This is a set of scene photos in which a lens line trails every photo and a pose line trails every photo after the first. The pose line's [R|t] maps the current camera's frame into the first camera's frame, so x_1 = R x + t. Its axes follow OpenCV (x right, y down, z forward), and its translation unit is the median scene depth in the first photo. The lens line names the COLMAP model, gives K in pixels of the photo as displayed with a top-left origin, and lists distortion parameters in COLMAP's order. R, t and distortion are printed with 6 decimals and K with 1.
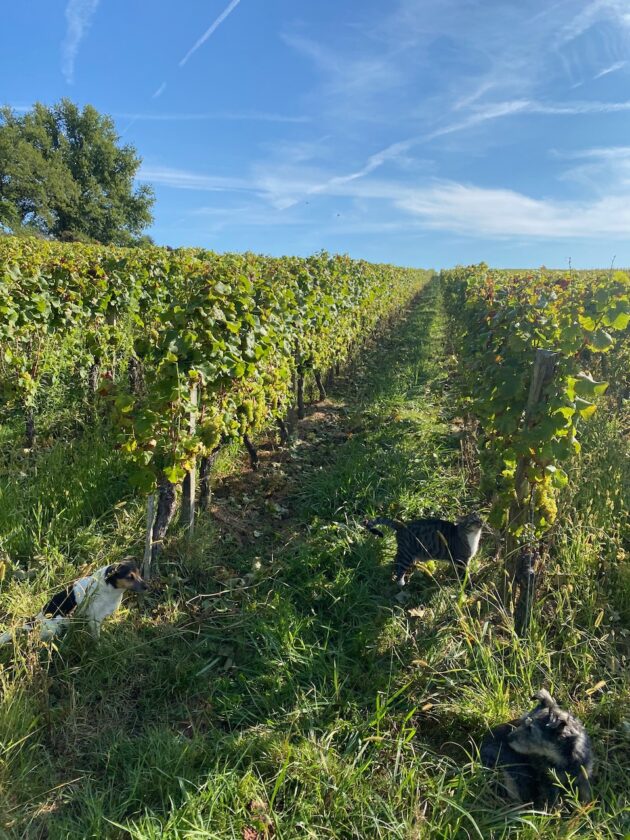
lens RADIAL K [[648.1, 0, 317.1], [0, 648.1, 422.0], [0, 0, 1]] dist [0.005468, -0.028095]
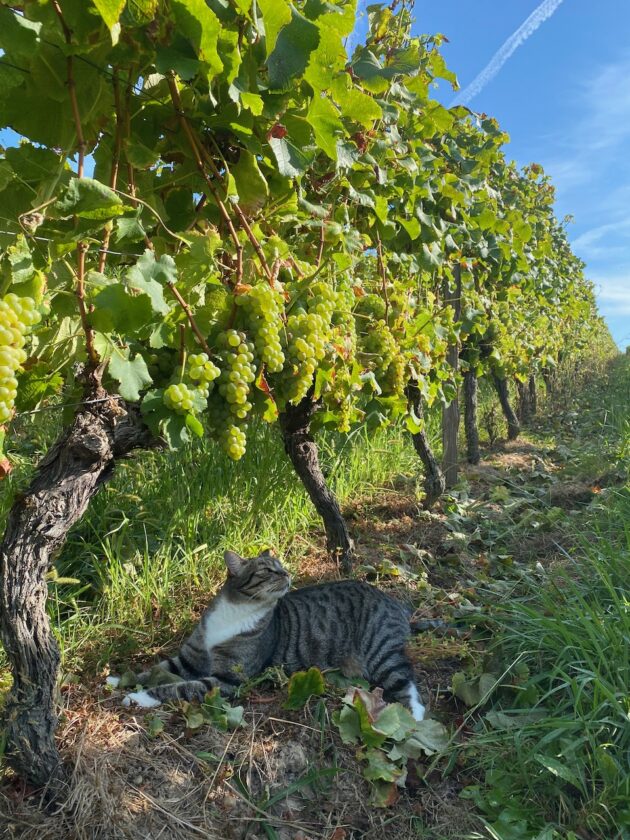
lens RADIAL K [[648.1, 0, 309.6], [0, 648.1, 420.4], [0, 0, 1]] dist [0.005468, -0.028095]
pose [[0.963905, -0.041383, -0.263009, -0.015140], [-0.000255, 0.987703, -0.156345, 0.040301], [0.266245, 0.150769, 0.952041, 0.520645]]
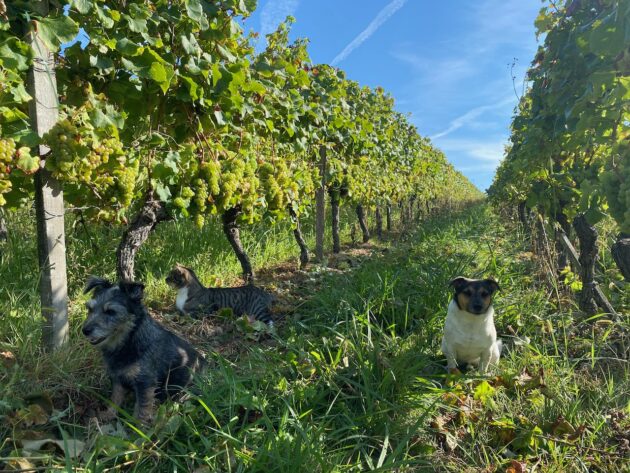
lens RADIAL K [[486.0, 0, 319.1], [0, 486.0, 235.2], [0, 0, 1]] dist [0.005468, -0.028095]
pose [[0.987316, -0.026804, -0.156489, 0.058094], [-0.000528, 0.985086, -0.172063, 0.089034], [0.158767, 0.169963, 0.972577, 0.358539]]
